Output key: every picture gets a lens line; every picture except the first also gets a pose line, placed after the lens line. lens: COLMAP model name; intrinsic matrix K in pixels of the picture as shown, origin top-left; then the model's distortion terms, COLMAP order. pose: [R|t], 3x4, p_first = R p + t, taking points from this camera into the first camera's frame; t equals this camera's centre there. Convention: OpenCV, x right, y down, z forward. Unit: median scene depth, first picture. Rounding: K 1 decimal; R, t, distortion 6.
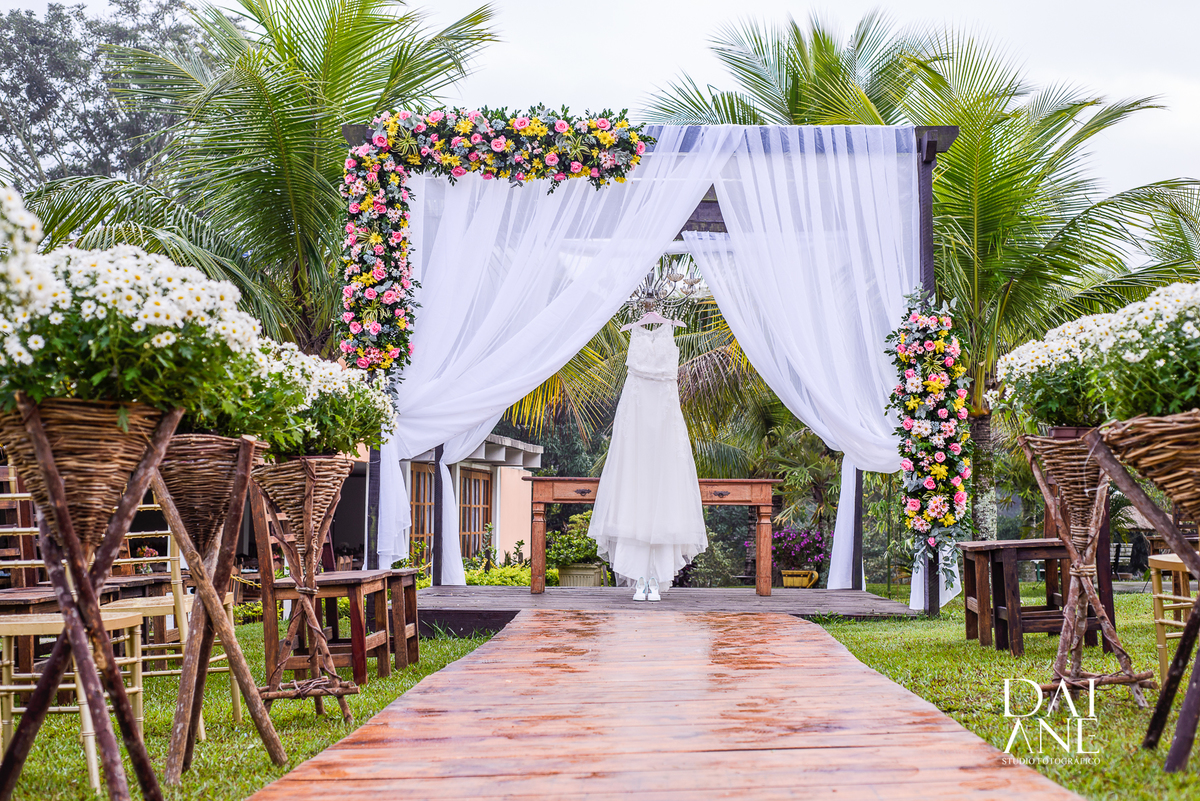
lens RADIAL K [[1723.4, 0, 580.9], [0, 1723.4, 401.3], [0, 0, 1]] dist [0.009898, 0.062235]
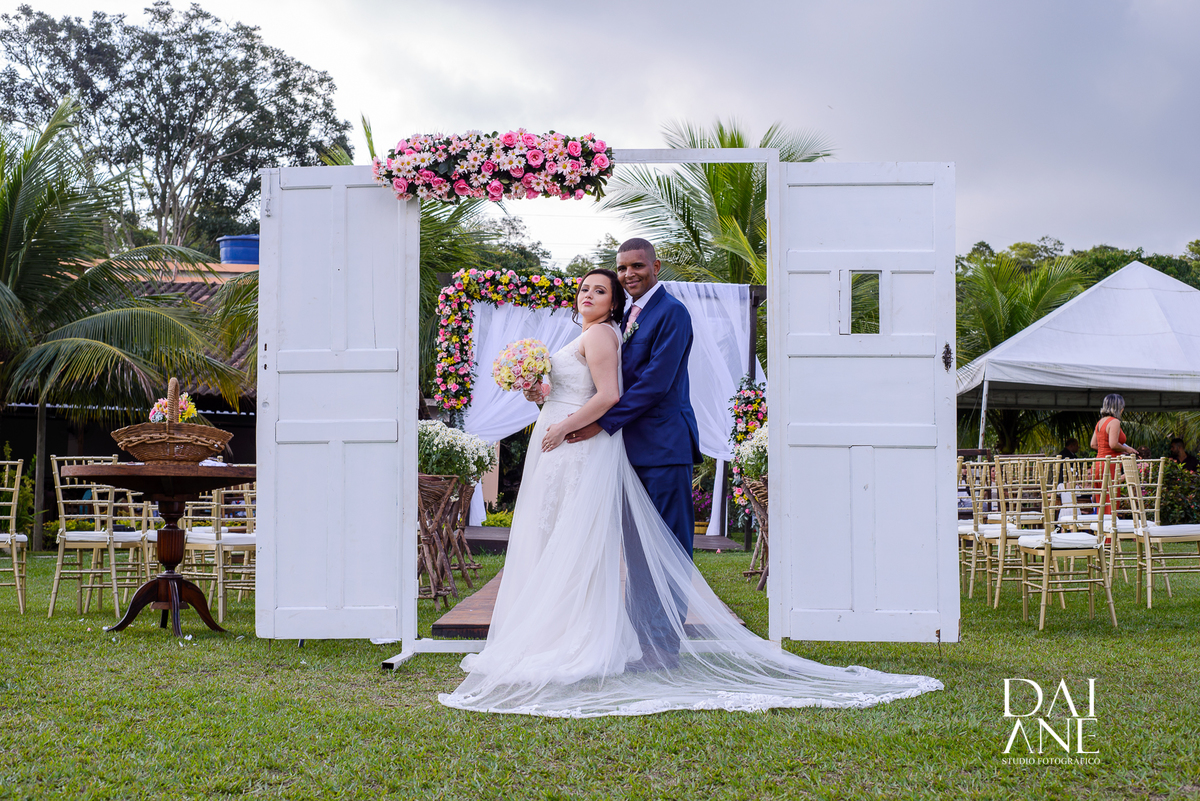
lens RADIAL K [[1797.3, 0, 600.0], [0, 1797.3, 400.5], [0, 0, 1]] dist [-0.047296, 0.023422]
pose [[0.998698, 0.032109, 0.039641, -0.038157], [-0.033488, 0.998839, 0.034636, -0.100115], [-0.038483, -0.035918, 0.998614, -0.933806]]
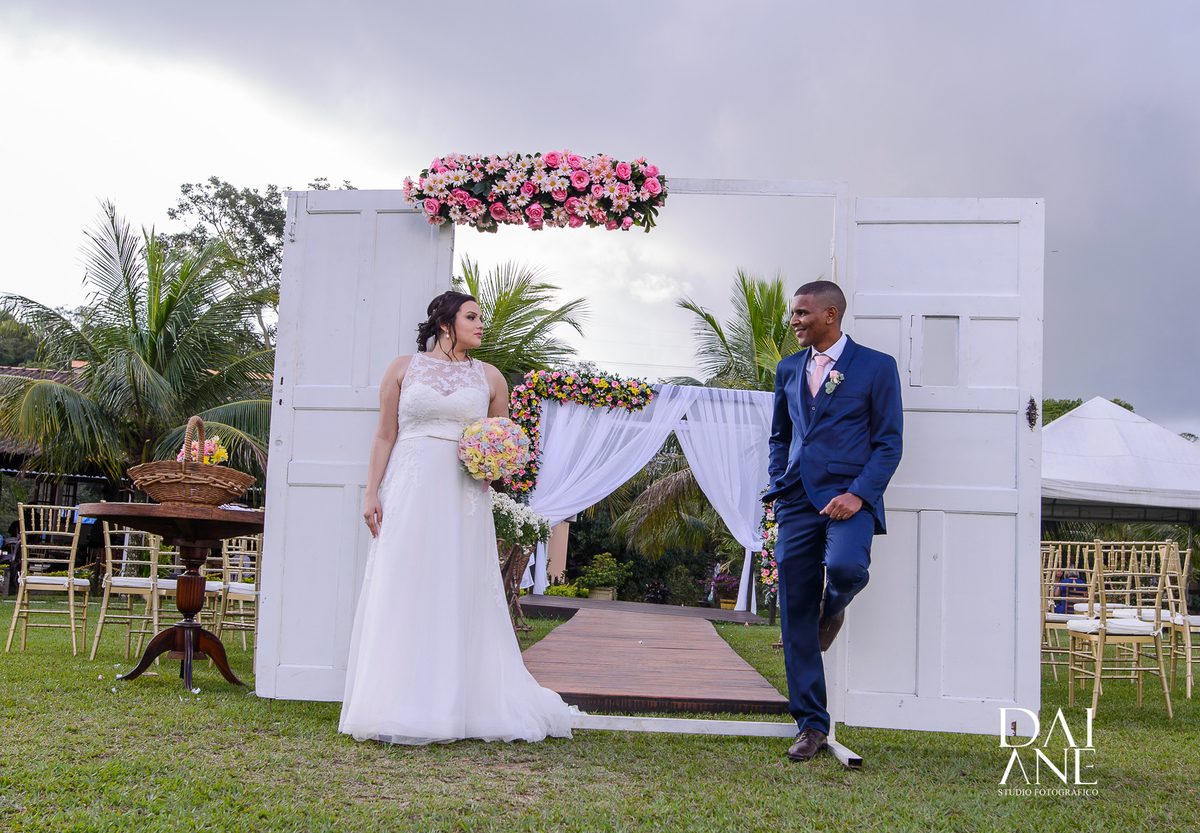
lens RADIAL K [[1346.8, 0, 601.4], [0, 1346.8, 457.4], [0, 0, 1]] dist [-0.059635, -0.007075]
pose [[0.997524, 0.070321, 0.000434, -0.022016], [-0.070321, 0.997524, -0.000336, -0.066865], [-0.000456, 0.000305, 1.000000, -0.666953]]
